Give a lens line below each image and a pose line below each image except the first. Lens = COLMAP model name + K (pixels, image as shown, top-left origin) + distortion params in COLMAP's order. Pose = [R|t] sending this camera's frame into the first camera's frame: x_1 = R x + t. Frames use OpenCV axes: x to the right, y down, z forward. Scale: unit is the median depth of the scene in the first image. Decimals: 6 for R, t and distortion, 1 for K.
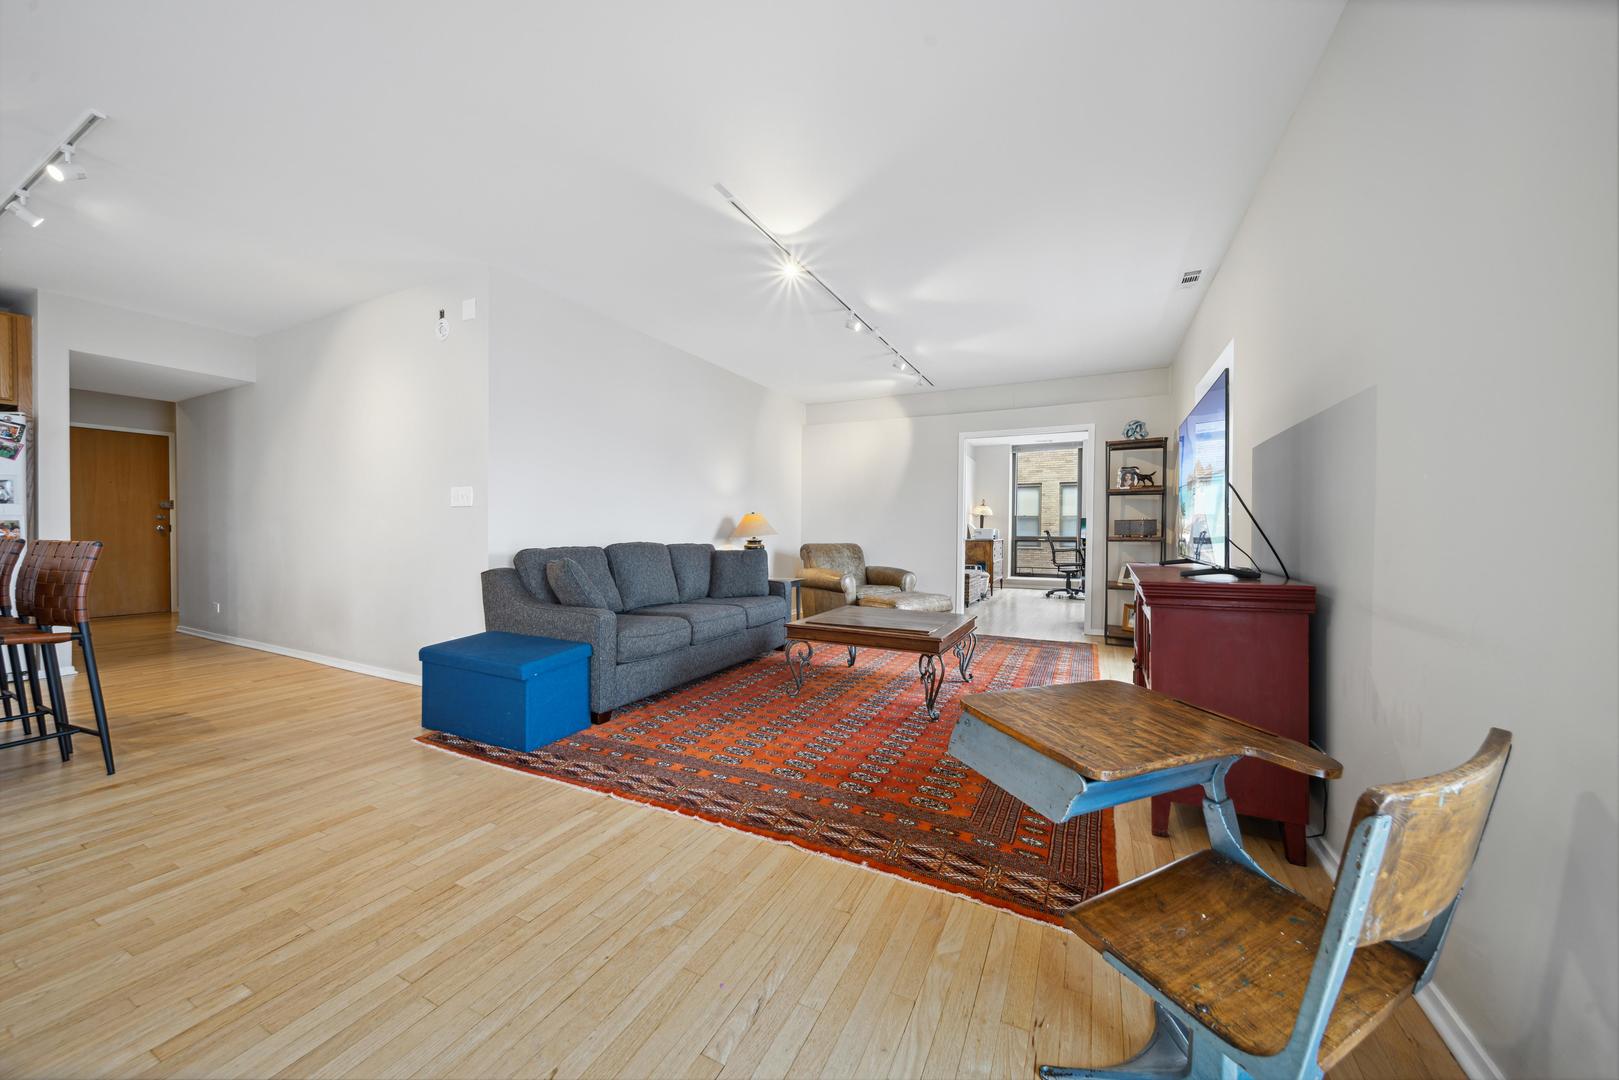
lens RADIAL K [[572.9, 0, 810.2], [0, 572.9, 533.1], [0, 0, 1]] dist [0.001978, -0.000630]
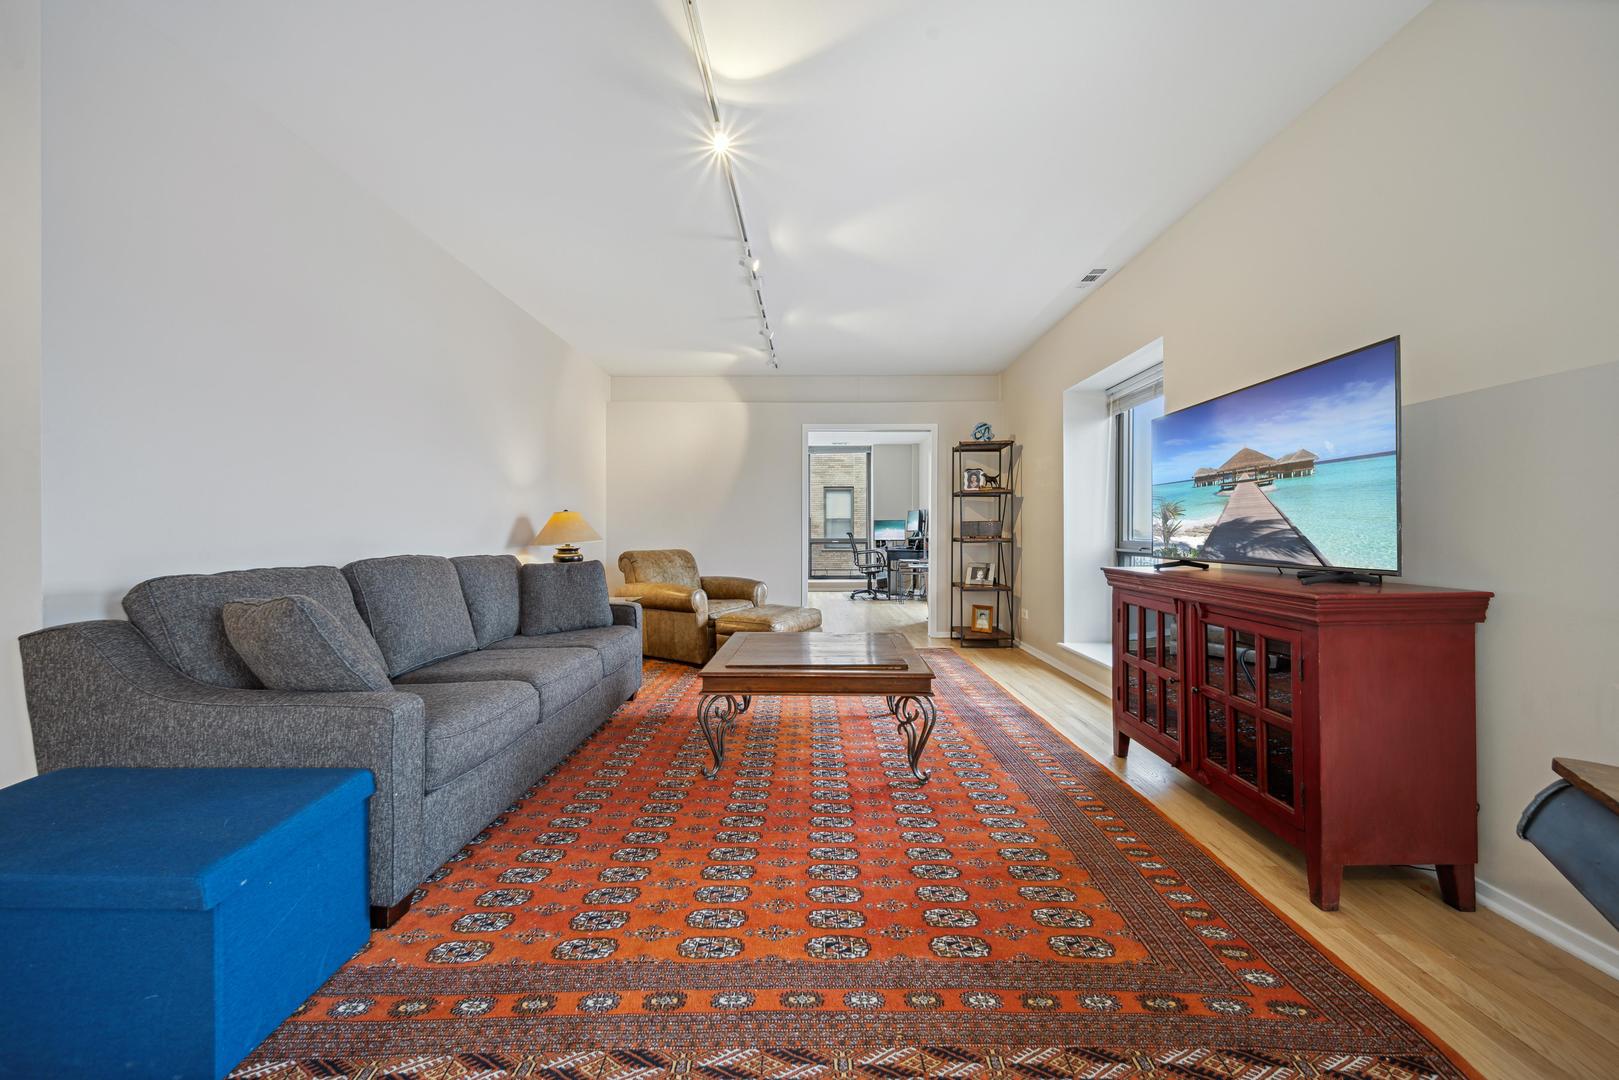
lens RADIAL K [[572.9, 0, 812.8], [0, 572.9, 533.7], [0, 0, 1]] dist [0.001978, -0.000630]
pose [[0.897582, -0.007528, 0.440783, -0.174243], [0.009557, 0.999951, -0.002382, -0.001447], [-0.440743, 0.006351, 0.897611, 0.266153]]
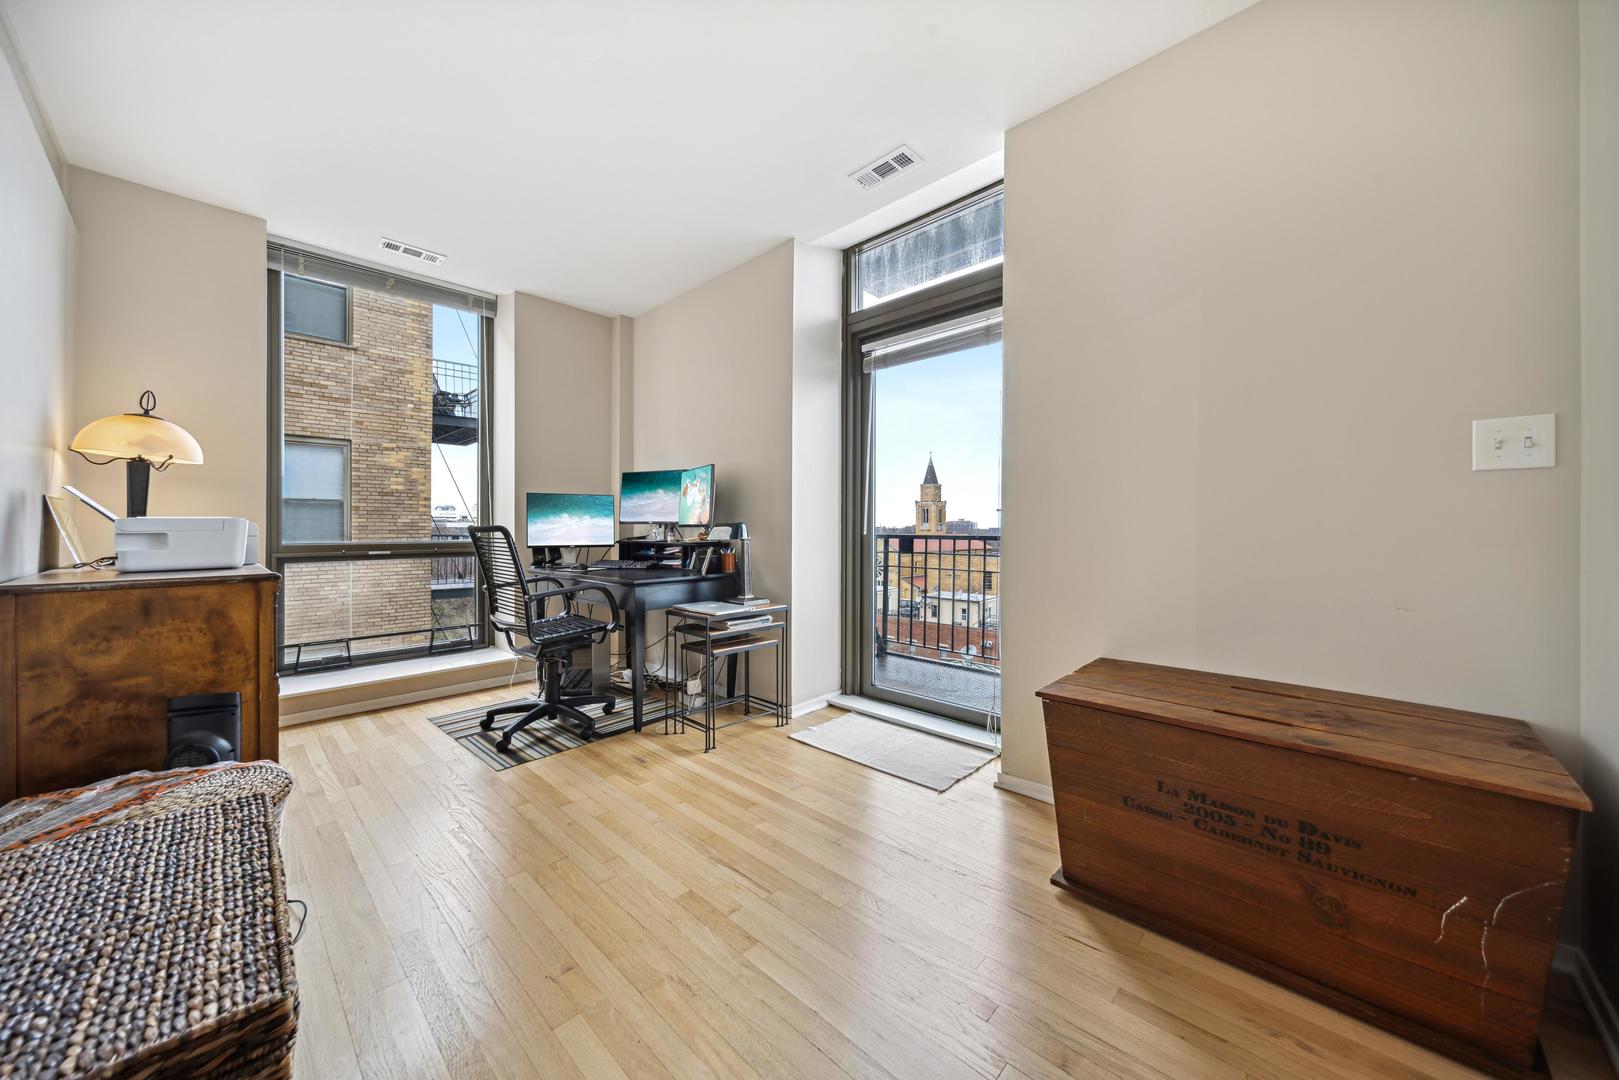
lens RADIAL K [[572.9, 0, 807.8], [0, 572.9, 529.9], [0, 0, 1]] dist [0.001978, -0.000630]
pose [[0.305287, -0.009549, 0.952212, 0.368122], [0.006368, 0.999948, 0.007986, -0.007423], [-0.952239, 0.003626, 0.305332, 1.530445]]
